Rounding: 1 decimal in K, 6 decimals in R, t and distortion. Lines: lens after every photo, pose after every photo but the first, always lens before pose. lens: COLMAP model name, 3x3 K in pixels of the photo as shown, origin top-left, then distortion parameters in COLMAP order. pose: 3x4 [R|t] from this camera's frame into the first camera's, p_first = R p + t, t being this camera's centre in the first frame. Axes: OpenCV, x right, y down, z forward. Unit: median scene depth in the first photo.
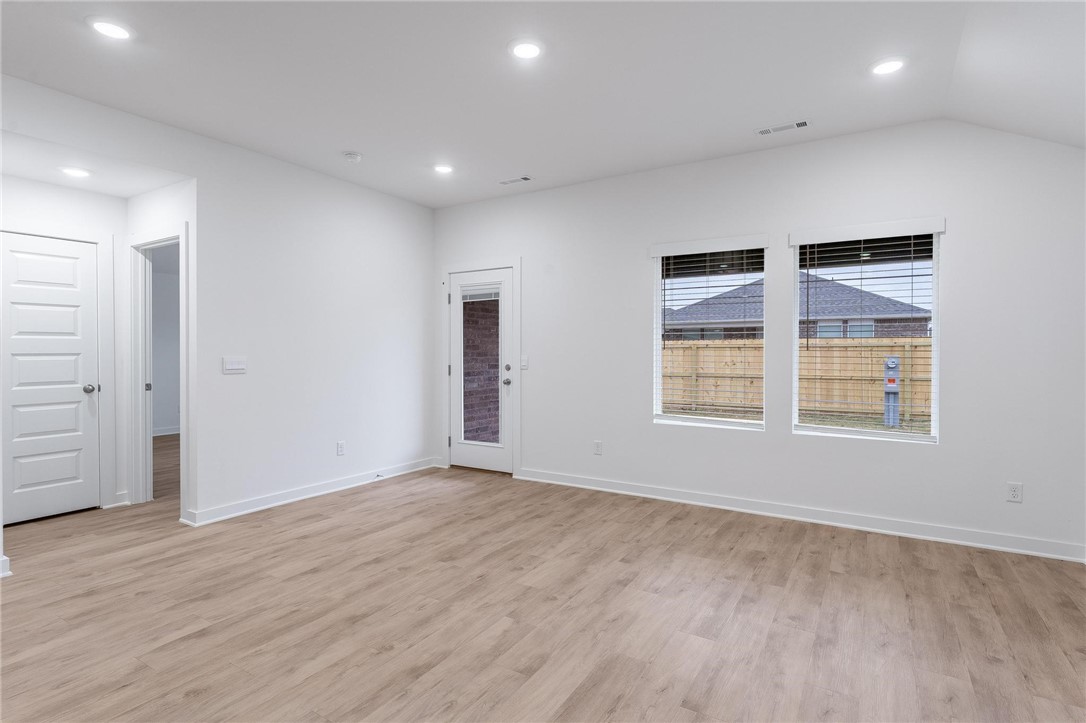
lens RADIAL K [[546.3, 0, 539.6], [0, 546.3, 348.2], [0, 0, 1]] dist [-0.001364, -0.000559]
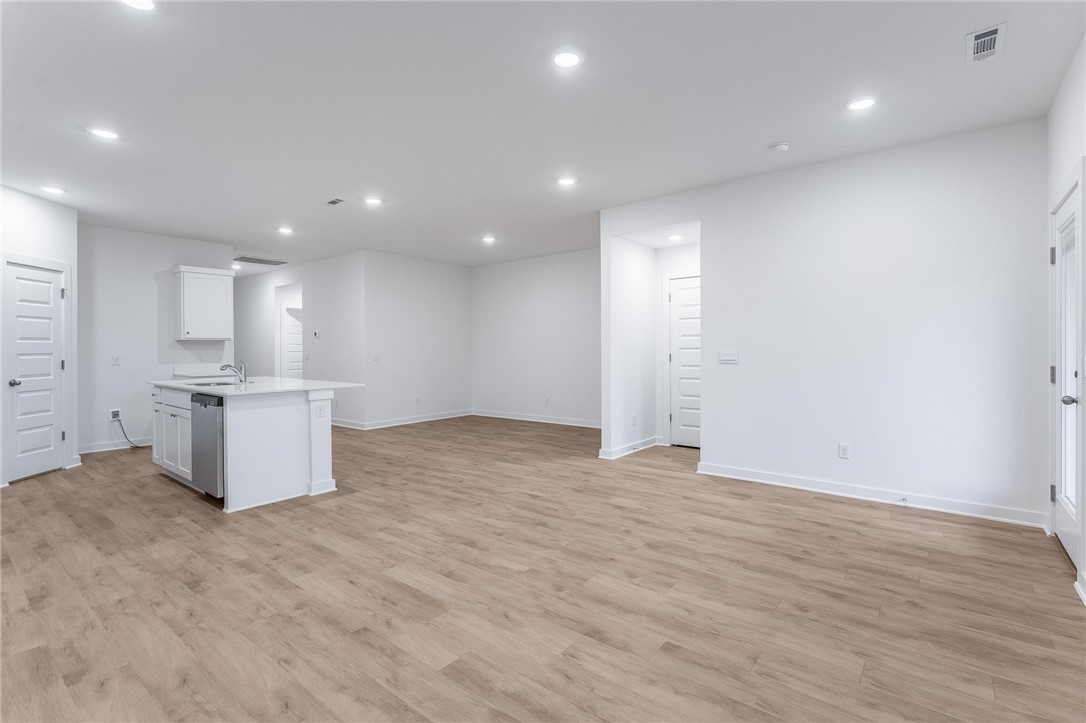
lens RADIAL K [[497.5, 0, 547.8], [0, 497.5, 354.4], [0, 0, 1]] dist [0.001627, -0.001443]
pose [[-0.114855, 0.011829, -0.993312, 0.627265], [0.010184, 0.999891, 0.010729, 0.008584], [0.993330, -0.008884, -0.114962, 0.727641]]
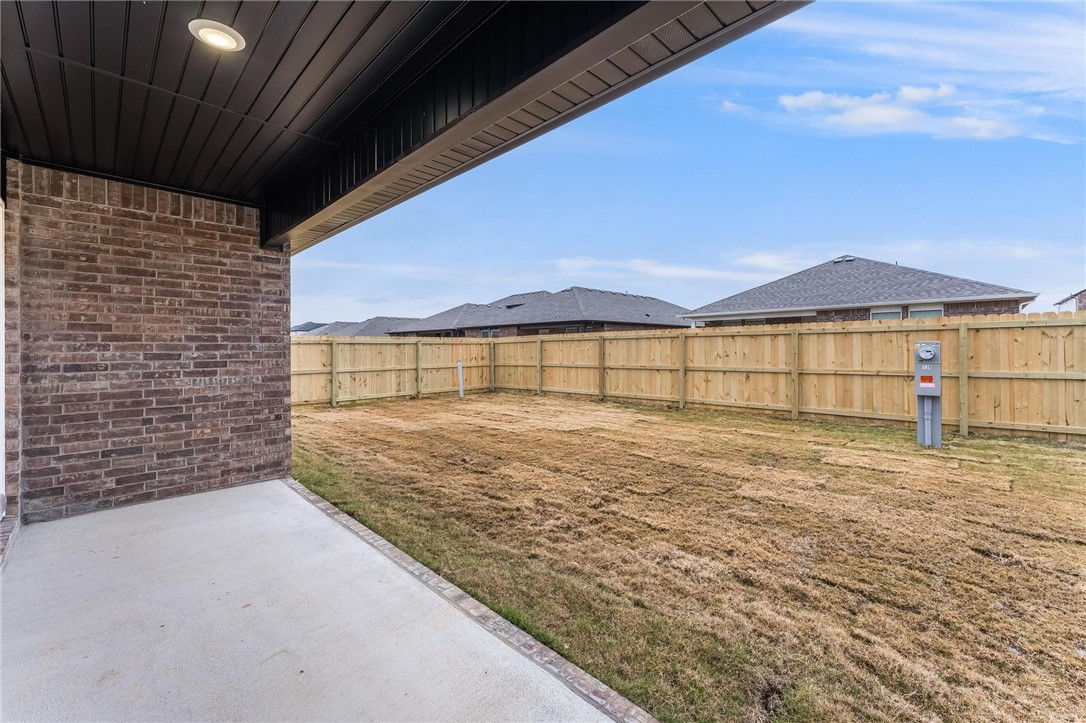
lens RADIAL K [[439.0, 0, 541.1], [0, 439.0, 347.1], [0, 0, 1]] dist [-0.004238, -0.000224]
pose [[0.972661, -0.007081, -0.232124, 0.815941], [0.008078, 0.999962, 0.003348, 0.039211], [0.232091, -0.005131, 0.972681, 0.967174]]
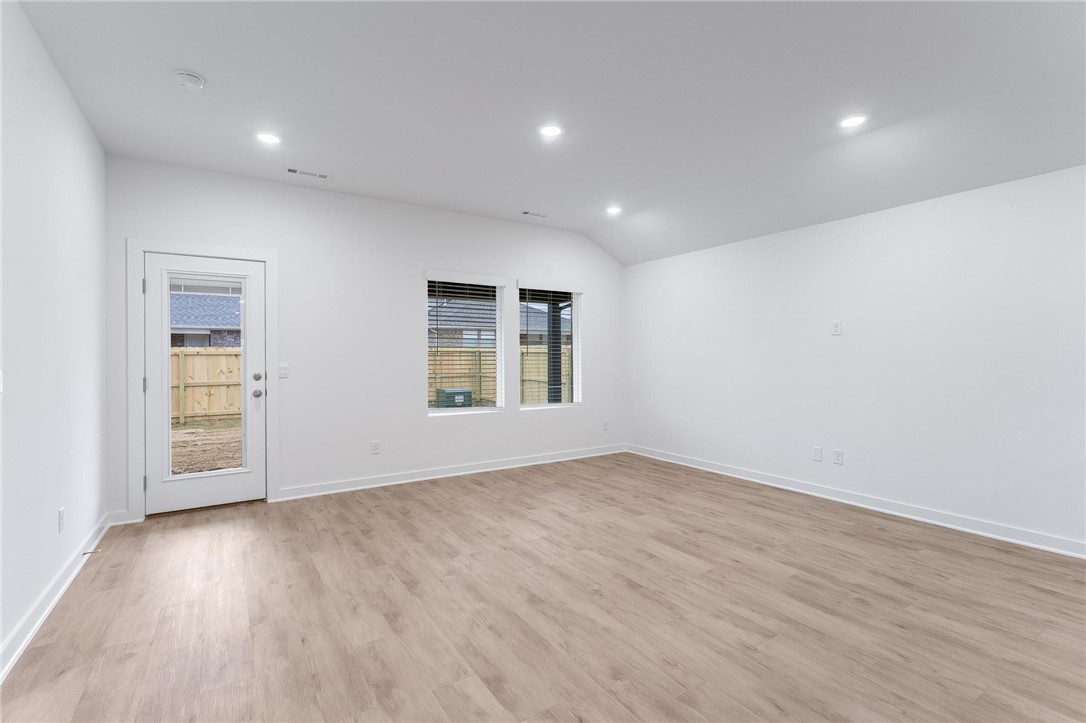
lens RADIAL K [[497.5, 0, 541.2], [0, 497.5, 355.2], [0, 0, 1]] dist [0.001627, -0.001443]
pose [[0.429930, 0.000713, 0.902862, -0.760939], [0.001509, 0.999998, -0.001508, 0.003868], [-0.902861, 0.002011, 0.429928, 0.345444]]
